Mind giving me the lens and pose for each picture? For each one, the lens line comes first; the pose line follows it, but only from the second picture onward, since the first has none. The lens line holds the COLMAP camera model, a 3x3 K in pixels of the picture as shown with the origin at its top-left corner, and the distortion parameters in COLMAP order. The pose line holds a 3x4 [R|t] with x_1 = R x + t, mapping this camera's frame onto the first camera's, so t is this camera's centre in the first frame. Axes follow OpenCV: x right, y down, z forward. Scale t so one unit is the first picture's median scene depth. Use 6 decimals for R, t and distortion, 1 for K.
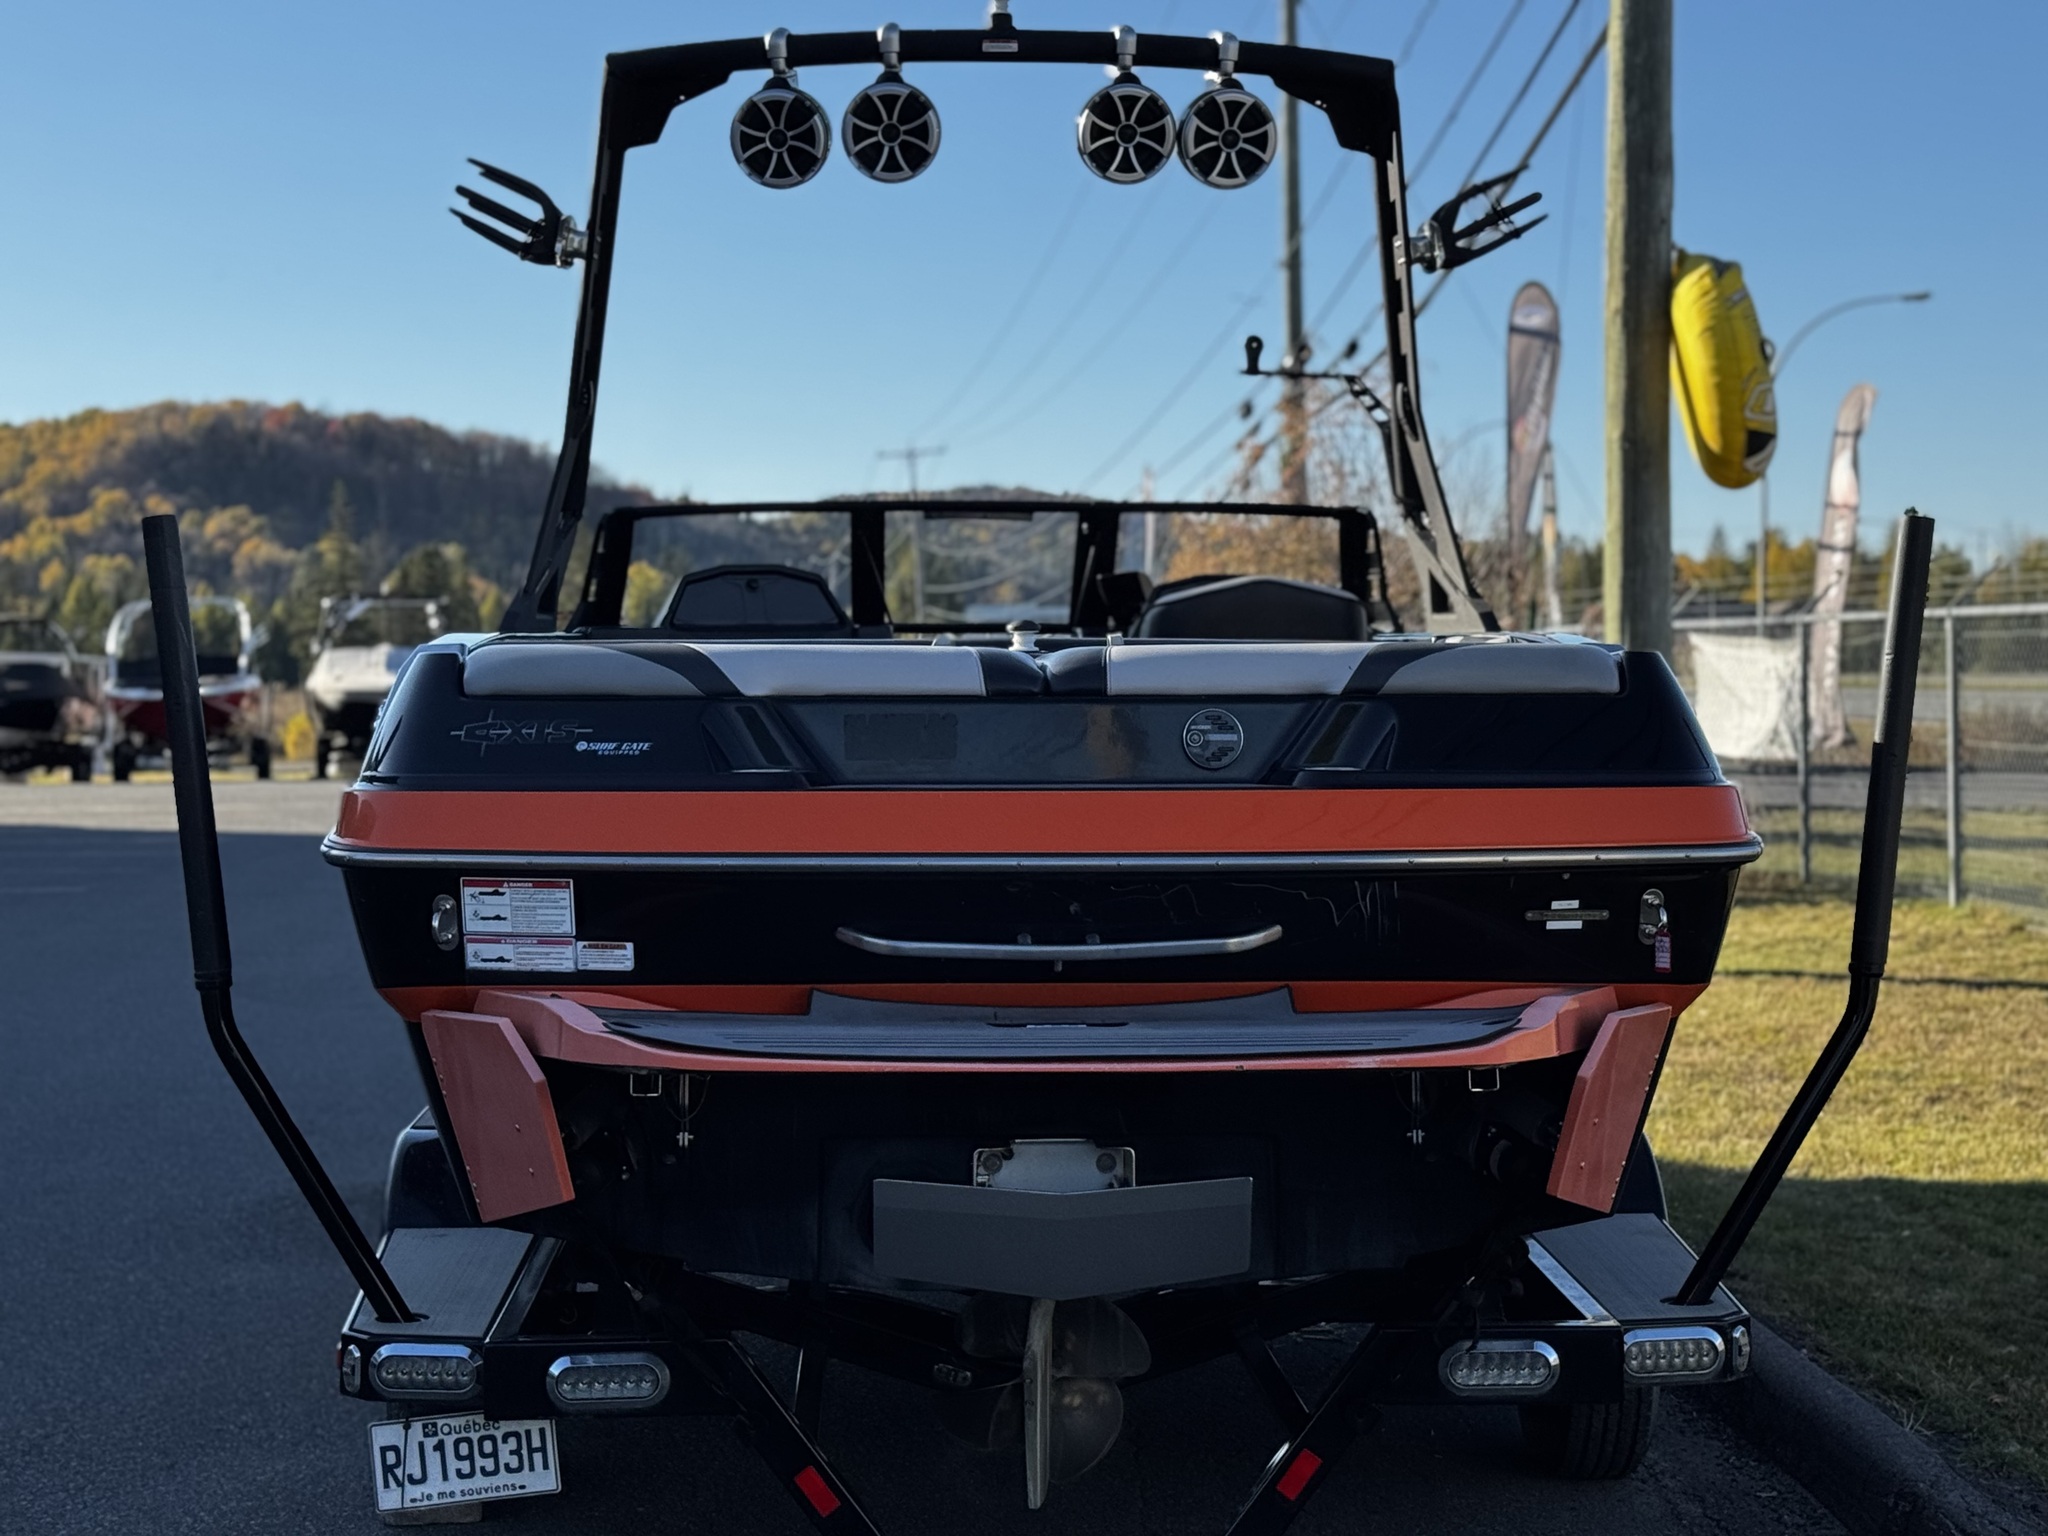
lens RADIAL K [[3580.3, 0, 1016.3], [0, 3580.3, 758.2], [0, 0, 1]] dist [0.099964, 0.000000]
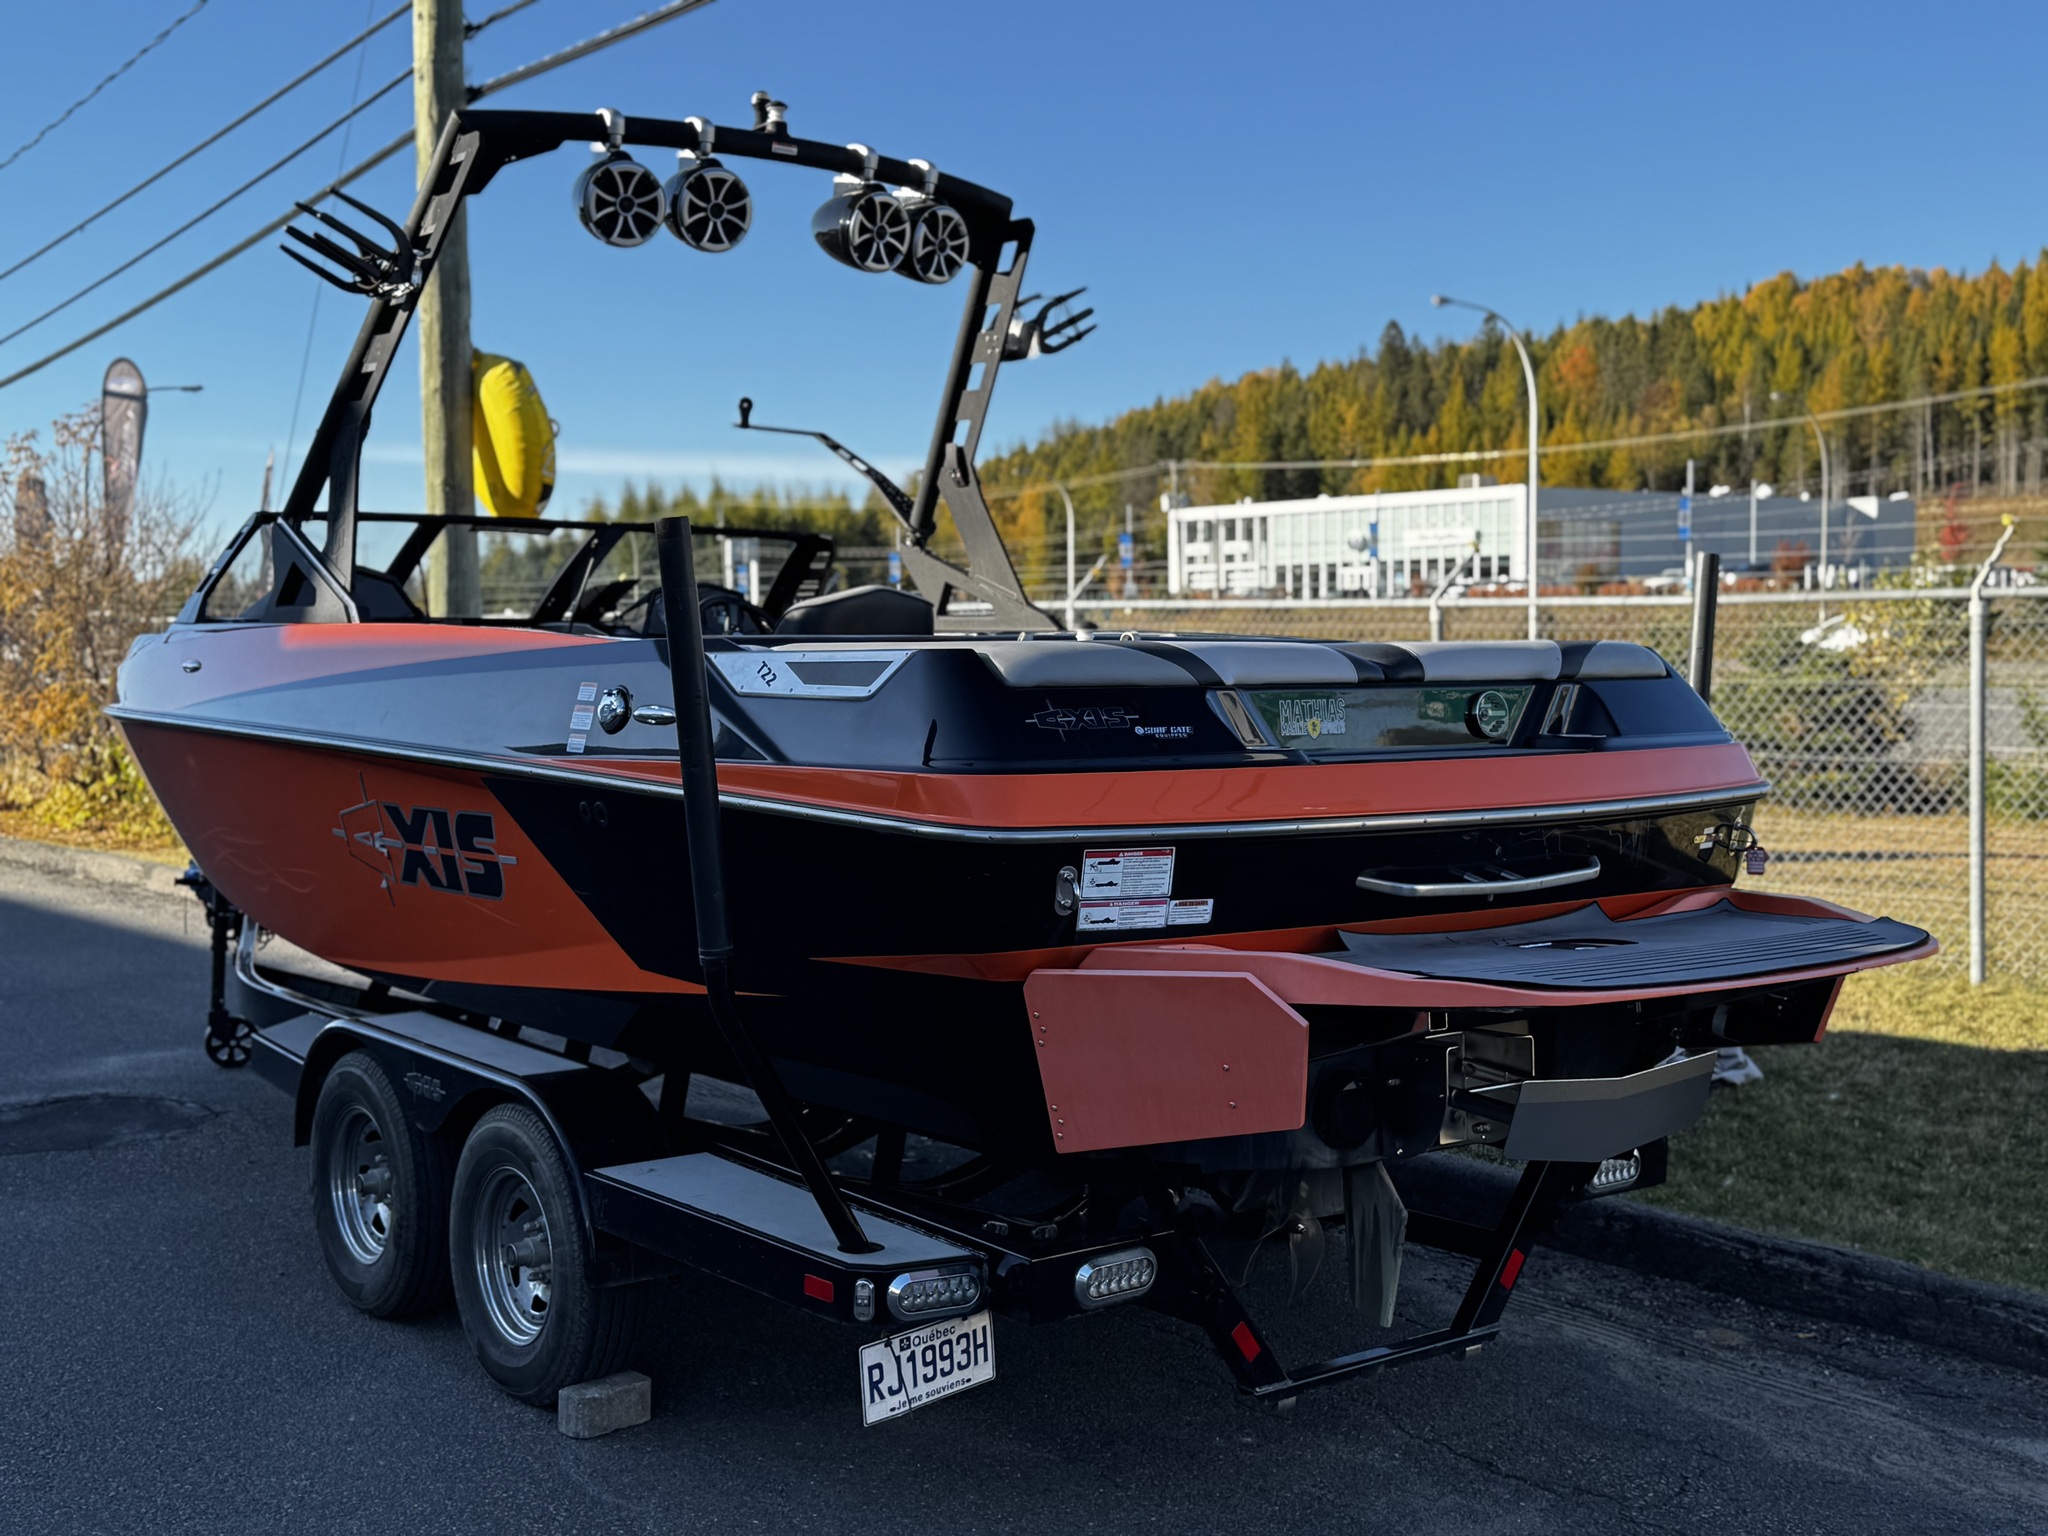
lens RADIAL K [[2366.4, 0, 1036.2], [0, 2366.4, 778.0], [0, 0, 1]] dist [0.074415, 0.000000]
pose [[0.808399, -0.030581, 0.587840, -0.421754], [0.013134, 0.999338, 0.033926, -0.010067], [-0.588488, -0.019705, 0.808266, 0.290392]]
